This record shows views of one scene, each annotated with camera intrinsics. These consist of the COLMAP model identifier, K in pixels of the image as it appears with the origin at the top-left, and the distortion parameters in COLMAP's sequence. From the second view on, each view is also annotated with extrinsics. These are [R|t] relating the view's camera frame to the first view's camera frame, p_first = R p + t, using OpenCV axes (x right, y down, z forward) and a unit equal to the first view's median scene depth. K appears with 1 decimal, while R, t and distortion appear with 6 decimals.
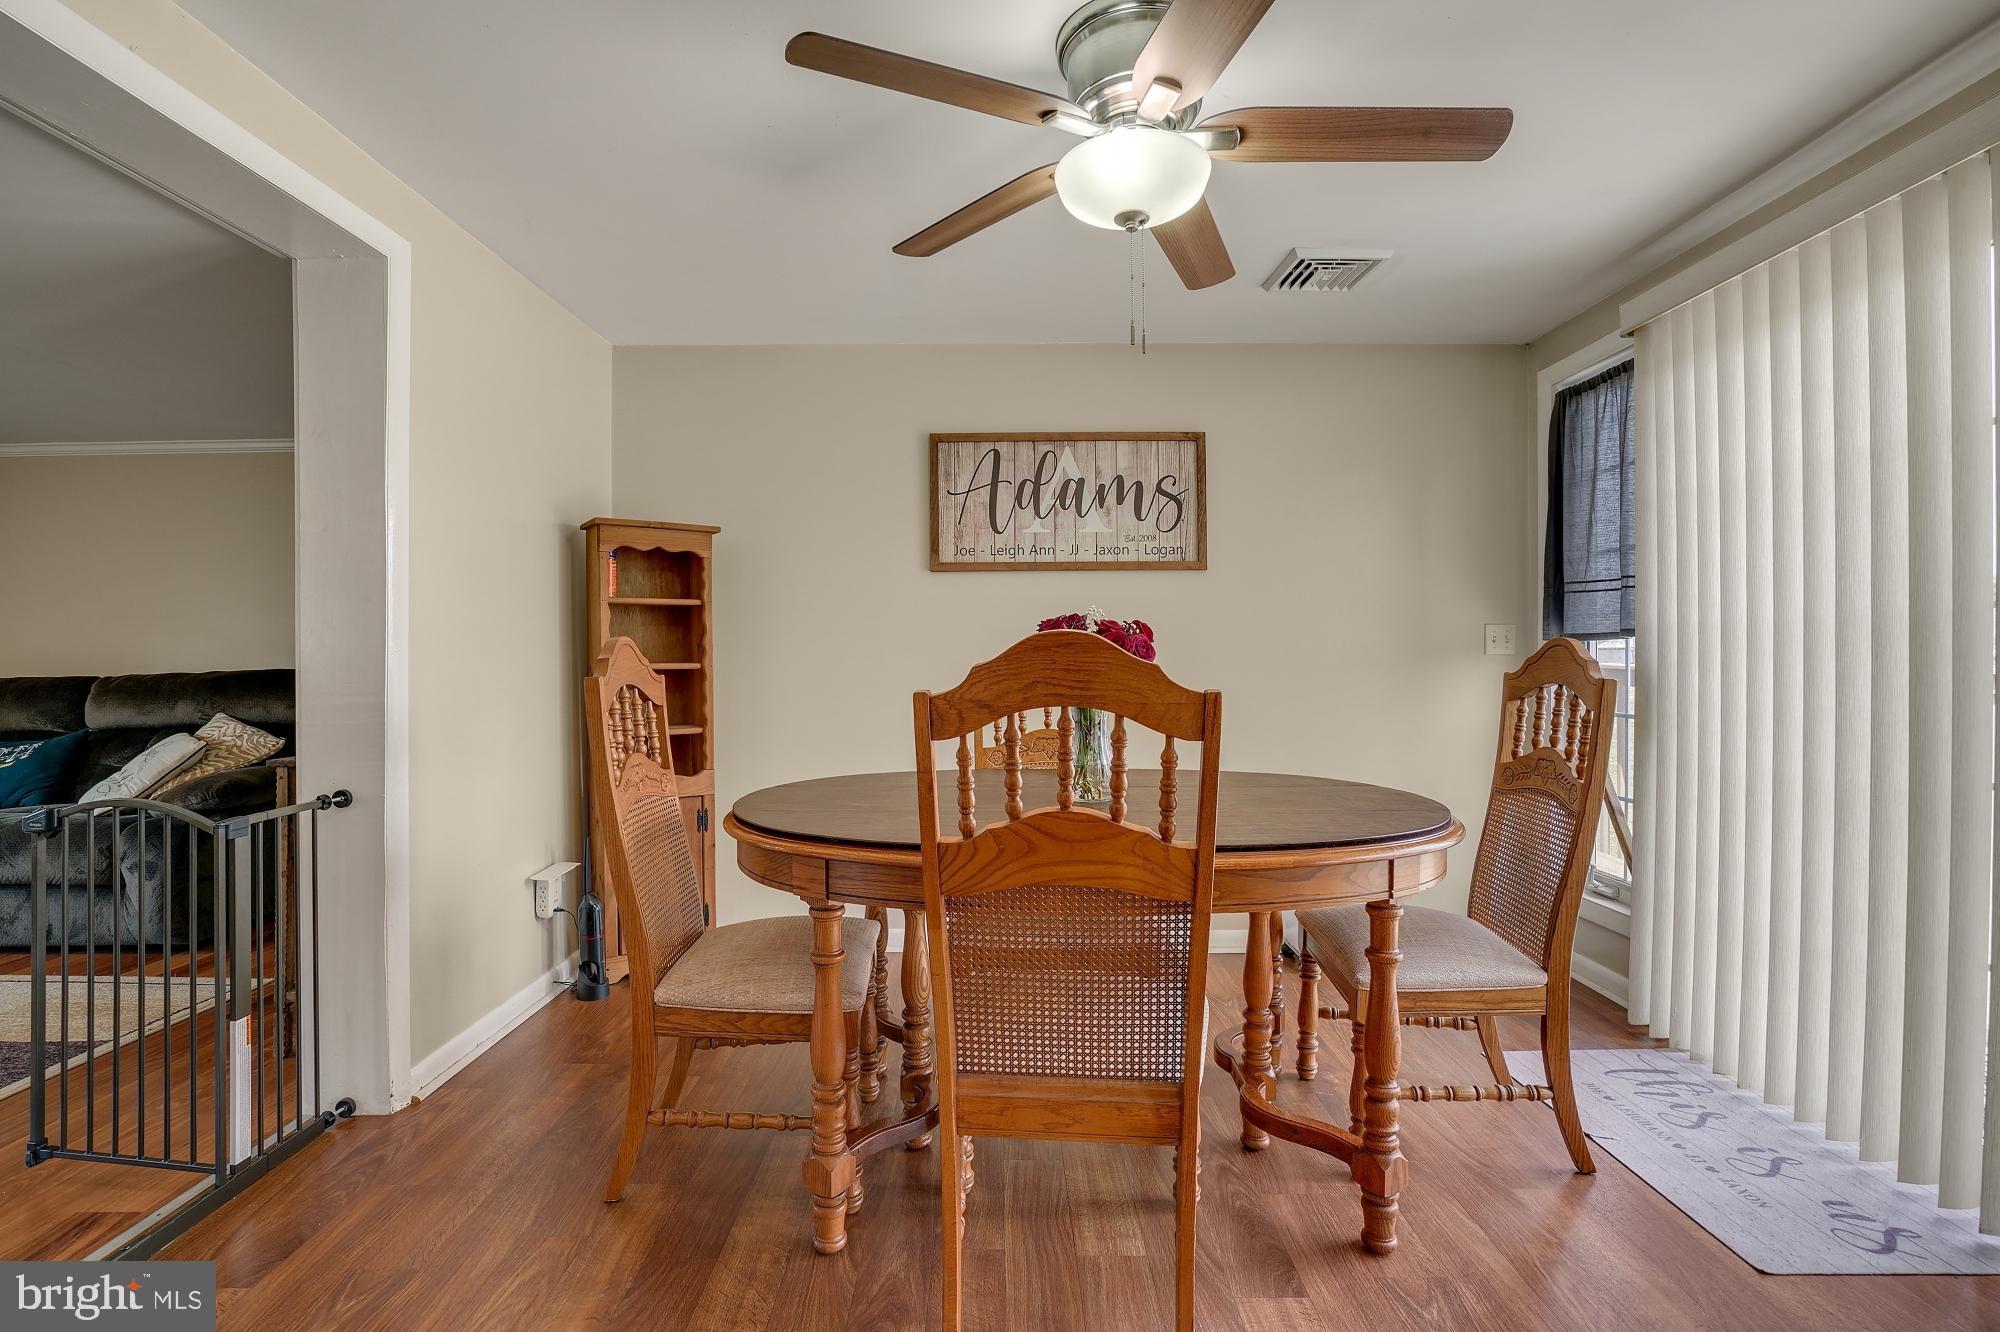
lens RADIAL K [[929.8, 0, 958.6], [0, 929.8, 651.7], [0, 0, 1]] dist [-0.022674, 0.000933]
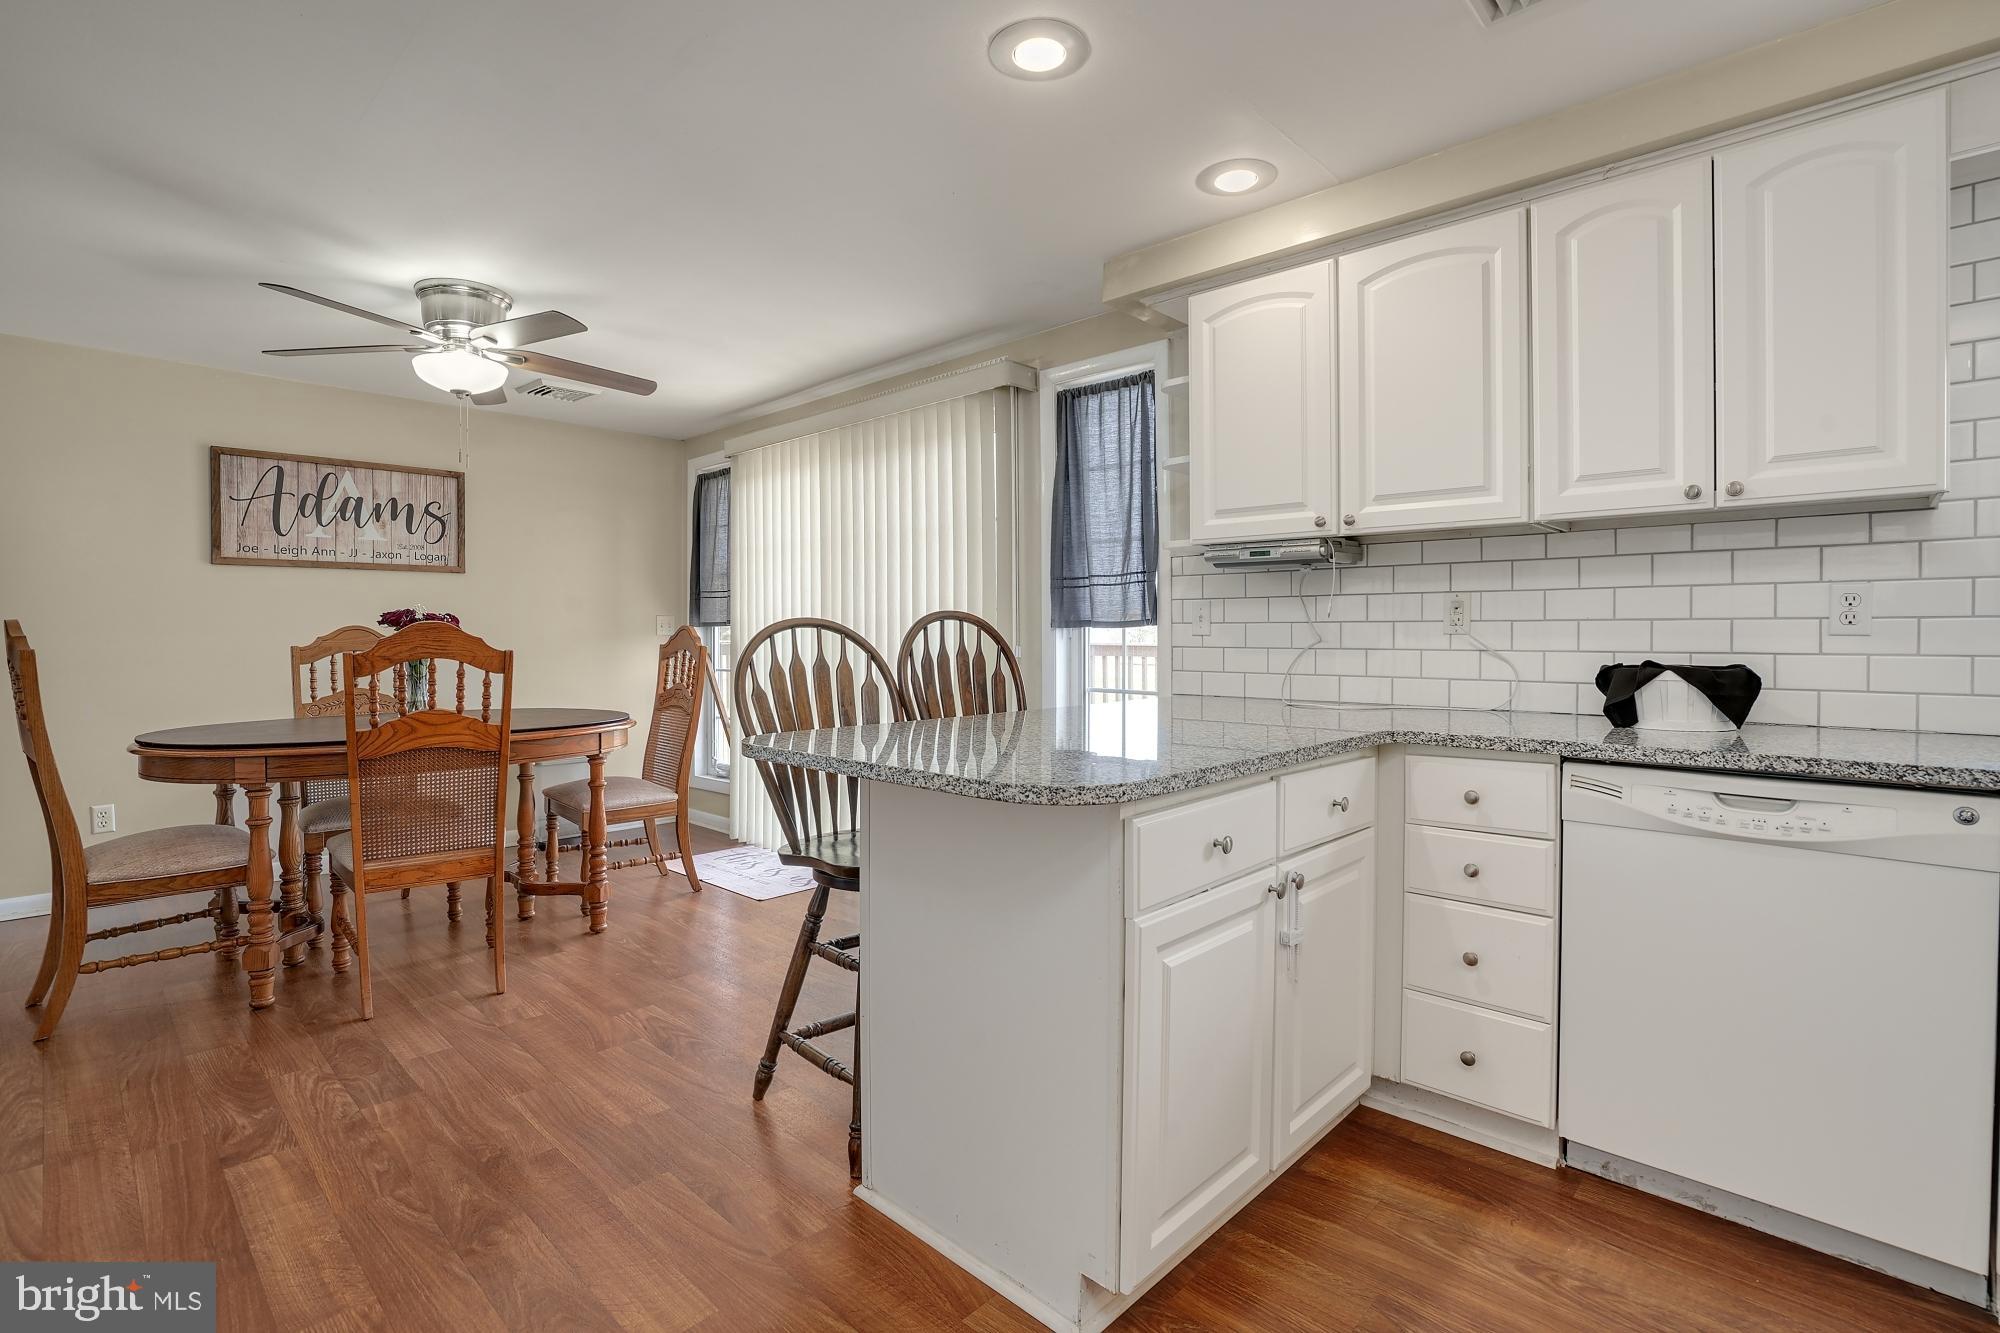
lens RADIAL K [[966.5, 0, 1007.7], [0, 966.5, 648.3], [0, 0, 1]] dist [-0.052567, 0.017199]
pose [[0.664463, -0.008690, 0.747270, -0.249438], [0.005598, 0.999962, 0.006651, 0.016526], [-0.747300, -0.000236, 0.664487, -0.526126]]
